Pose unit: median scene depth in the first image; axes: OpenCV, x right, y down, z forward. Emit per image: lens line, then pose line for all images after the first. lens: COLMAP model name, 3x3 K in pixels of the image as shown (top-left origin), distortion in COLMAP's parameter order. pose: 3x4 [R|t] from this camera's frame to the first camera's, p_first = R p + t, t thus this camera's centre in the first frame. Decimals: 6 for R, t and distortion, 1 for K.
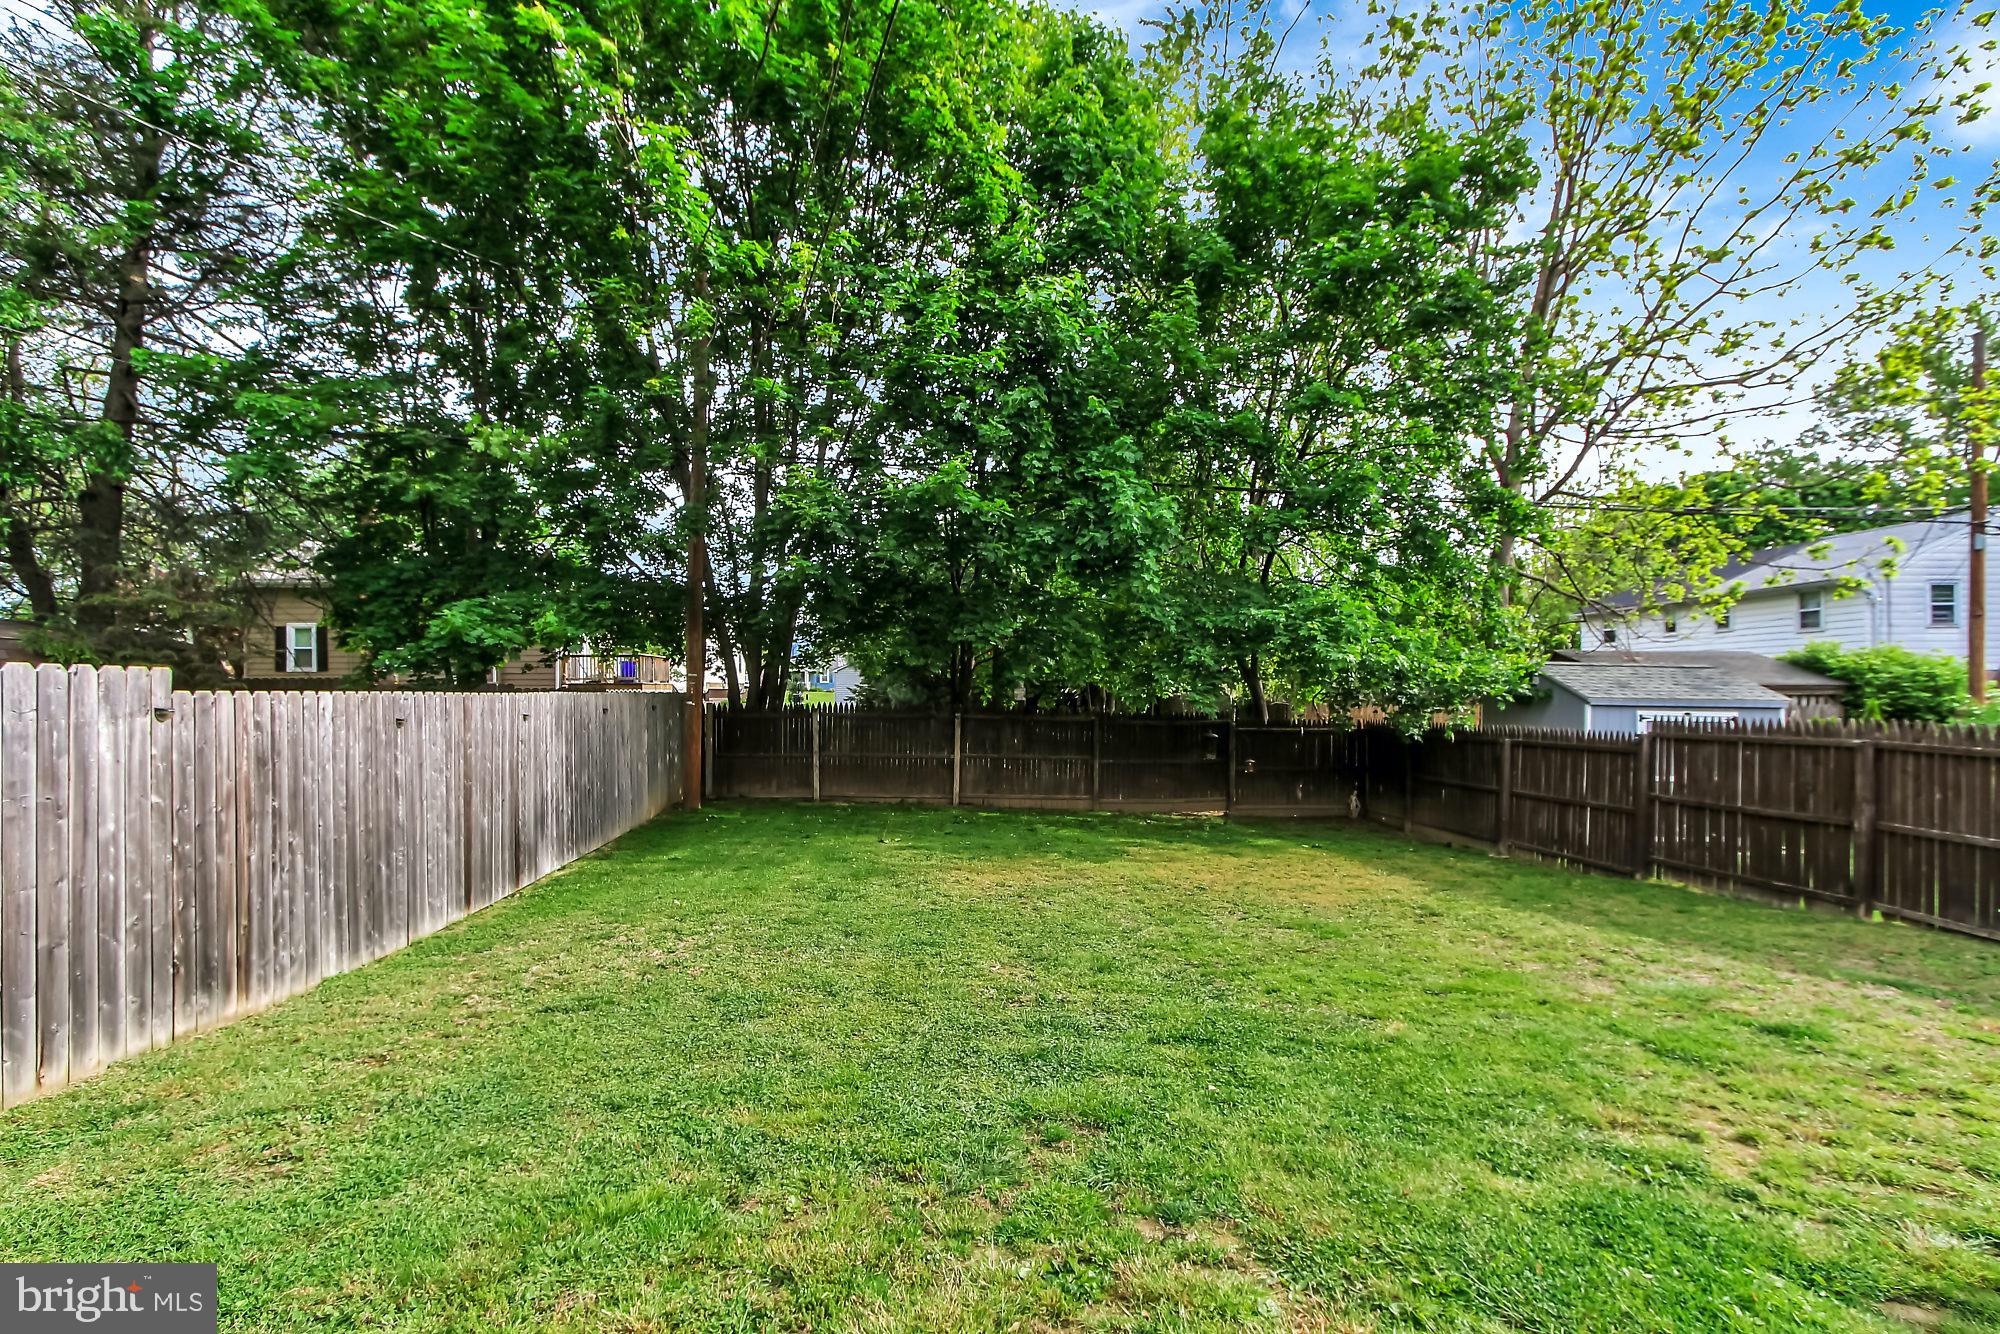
lens RADIAL K [[927.4, 0, 987.5], [0, 927.4, 691.3], [0, 0, 1]] dist [0.002023, 0.003097]
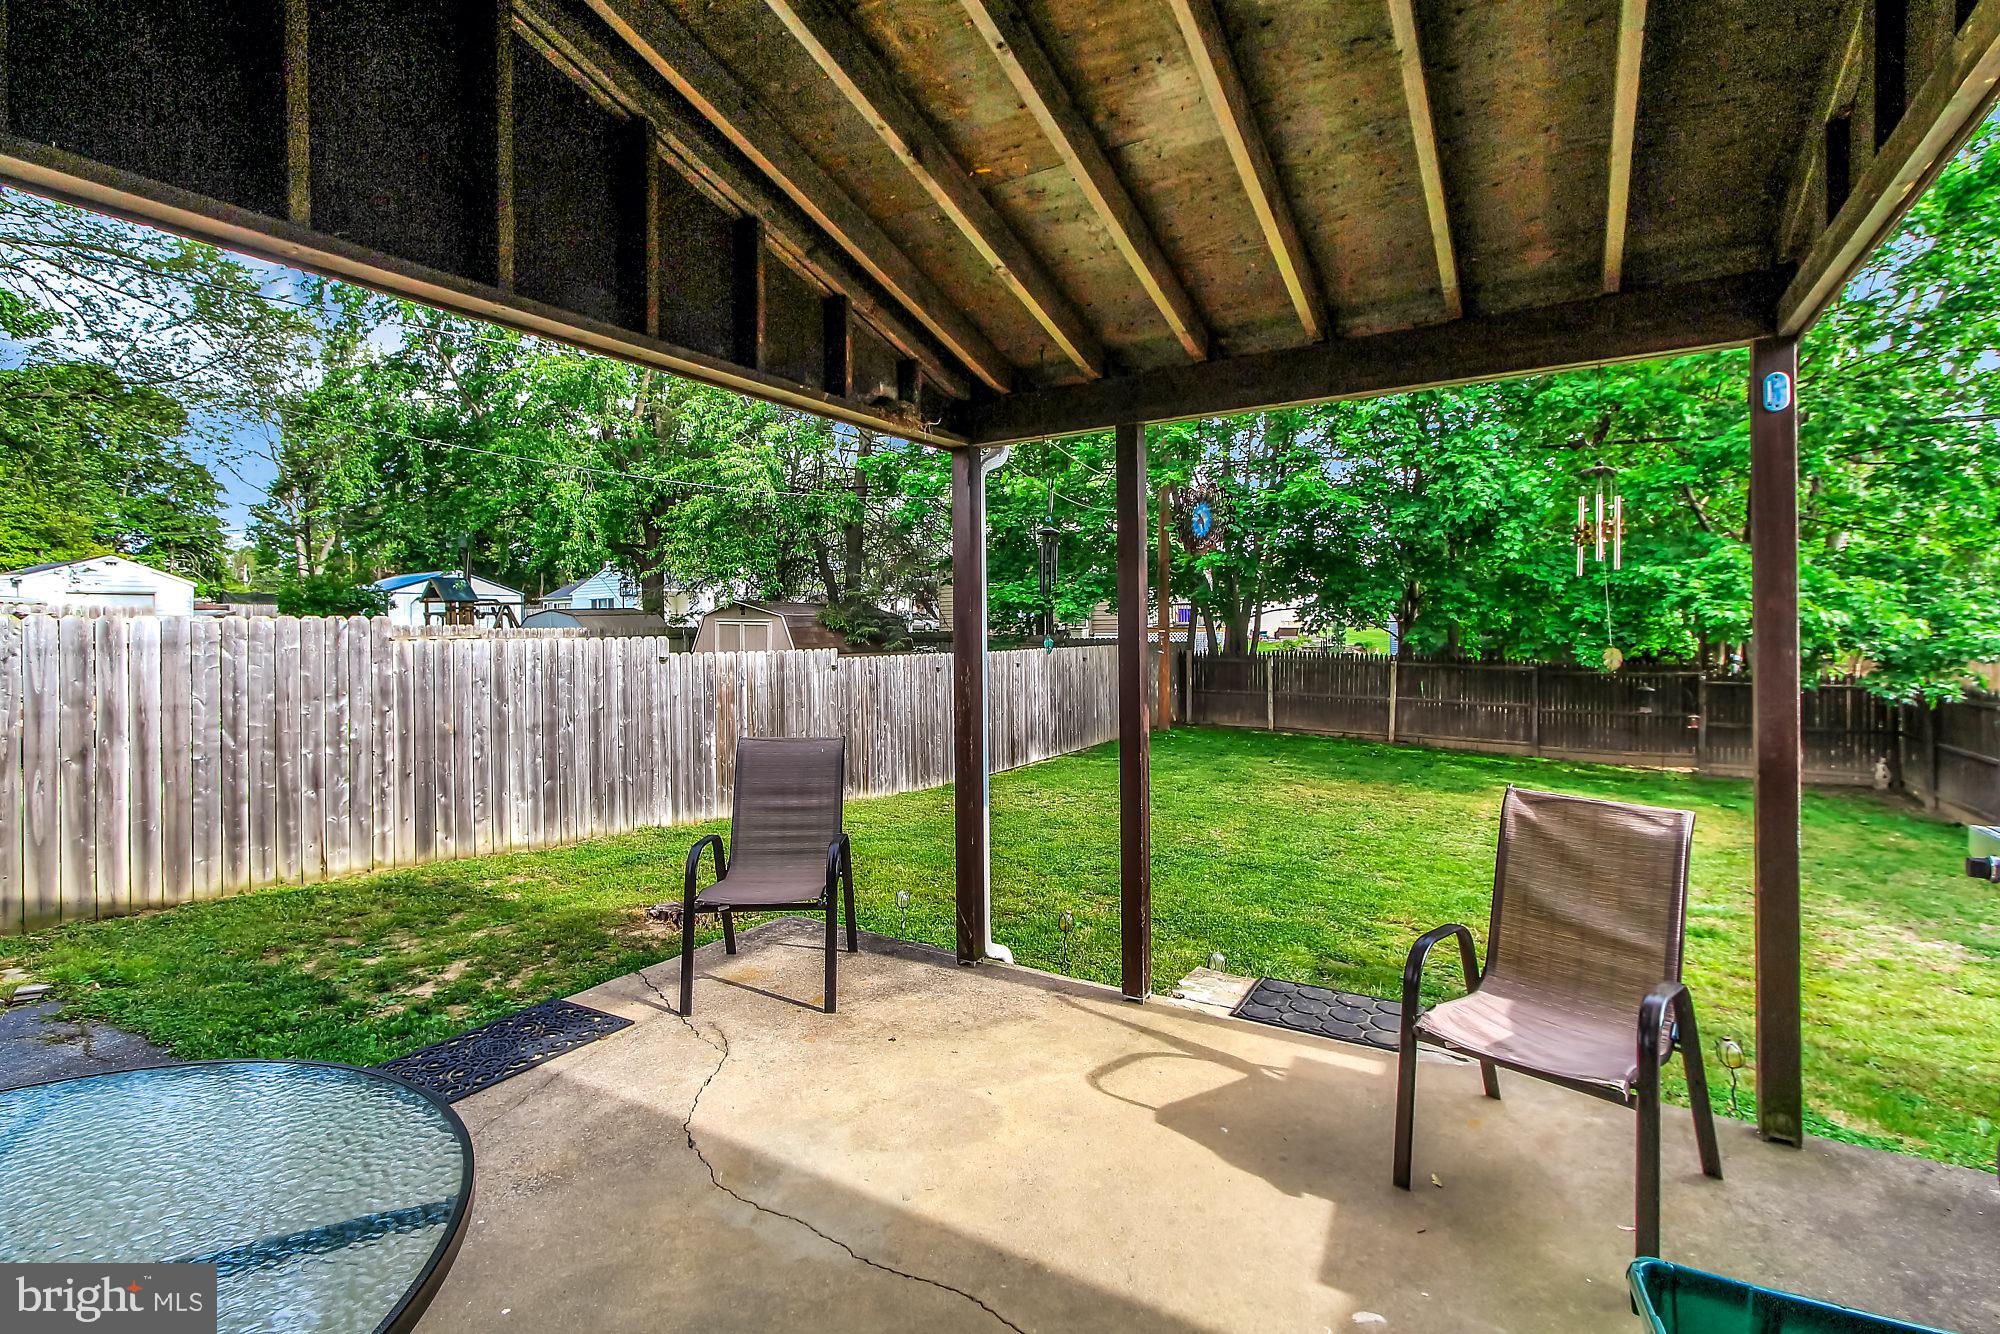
lens RADIAL K [[927.4, 0, 1008.8], [0, 927.4, 630.4], [0, 0, 1]] dist [0.002023, 0.003097]
pose [[0.808886, -0.003192, -0.587957, 0.339943], [0.007325, 0.999962, 0.004647, -0.030369], [0.587920, -0.008066, 0.808879, -0.258447]]
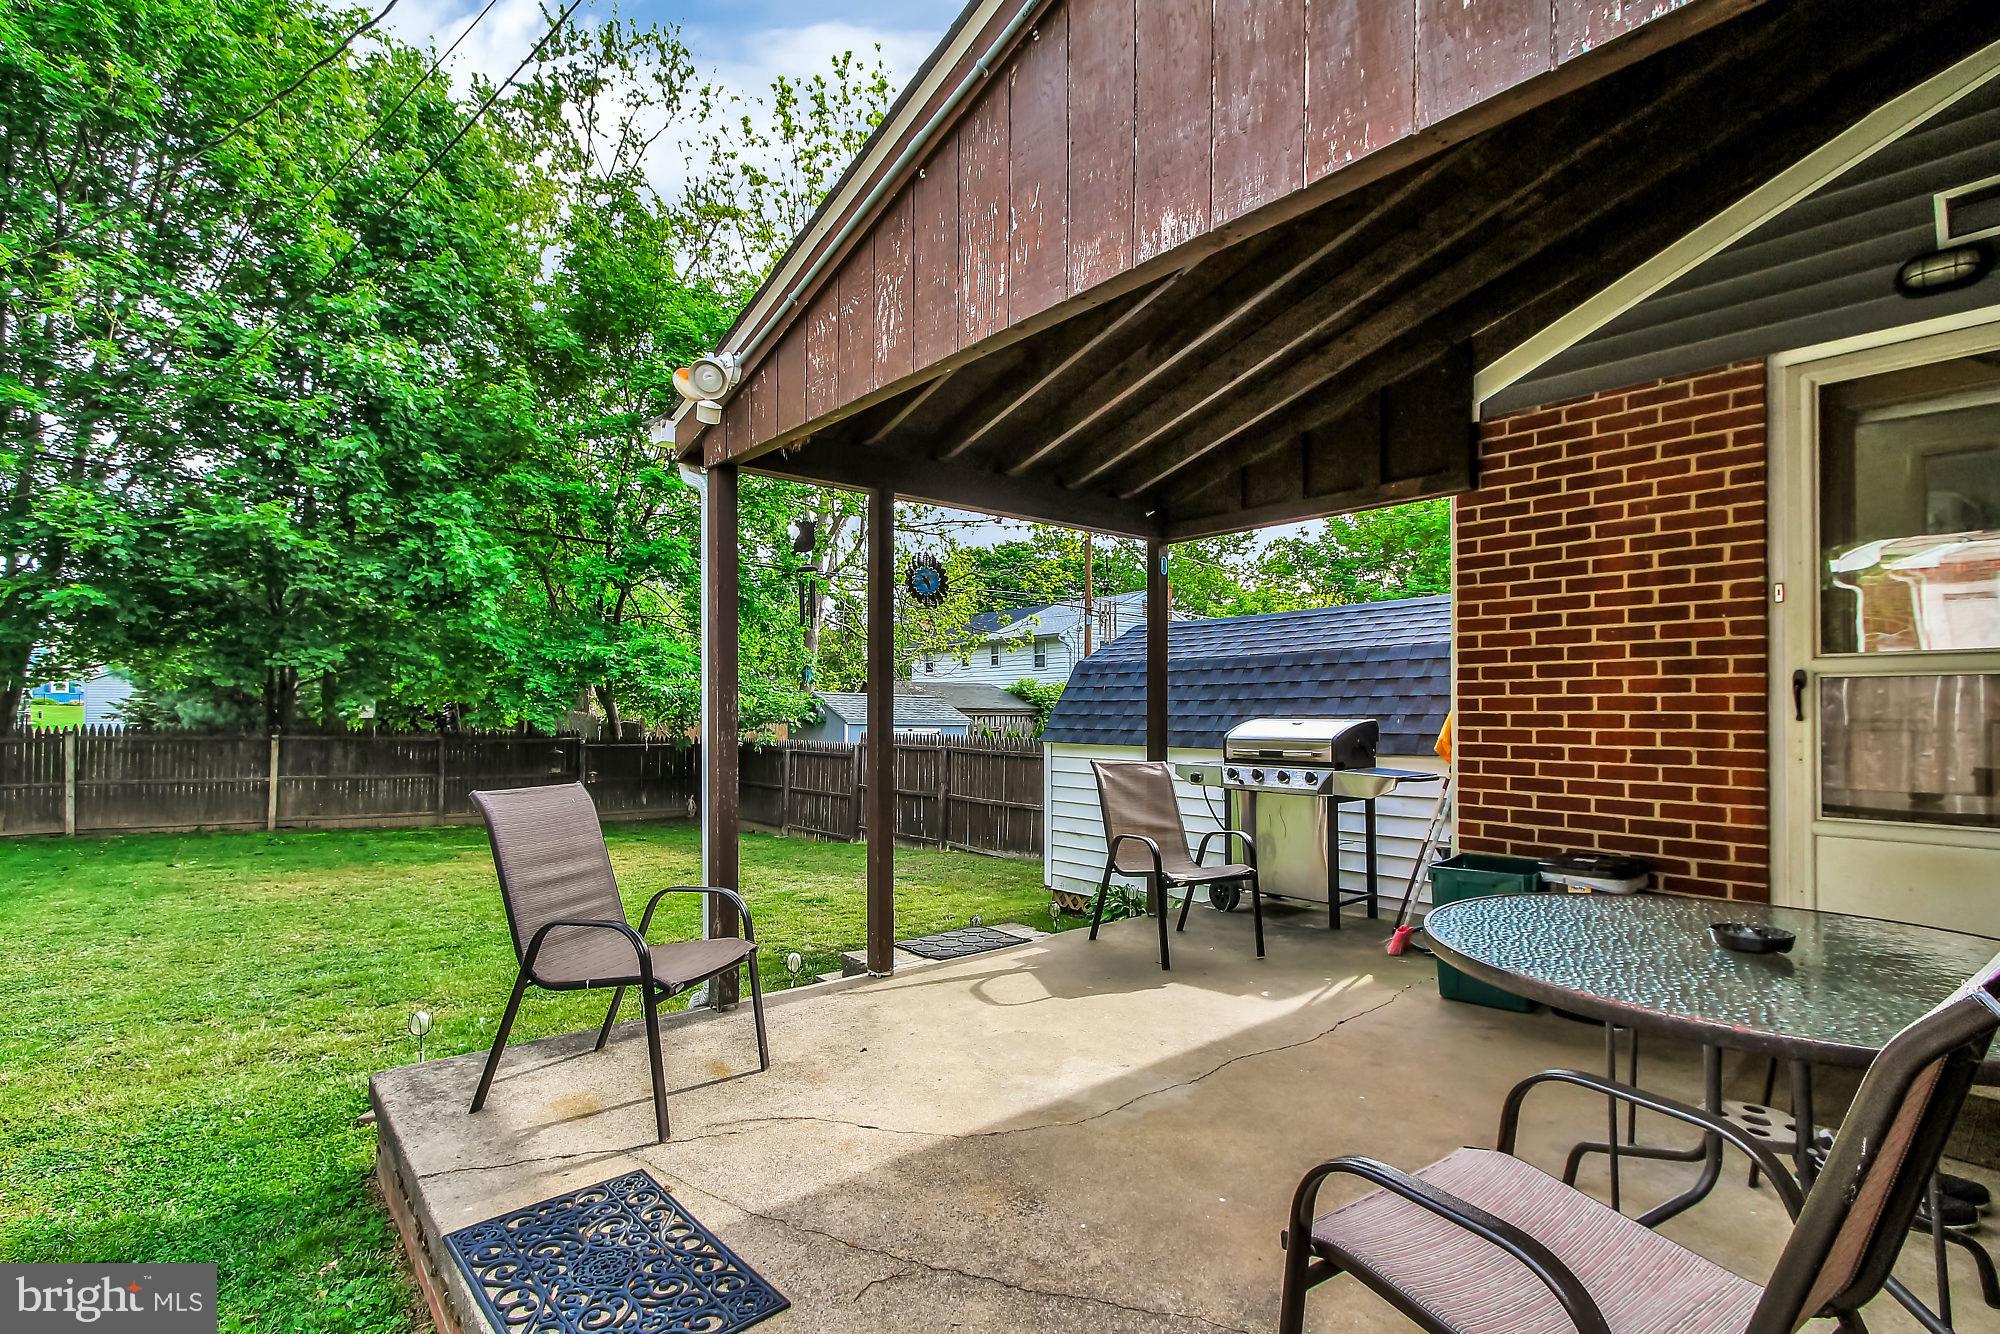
lens RADIAL K [[927.4, 0, 996.1], [0, 927.4, 702.7], [0, 0, 1]] dist [0.002023, 0.003097]
pose [[0.815513, 0.009846, 0.578655, 0.026366], [-0.007346, 0.999951, -0.006662, -0.011776], [-0.578692, 0.001182, 0.815545, -0.307289]]
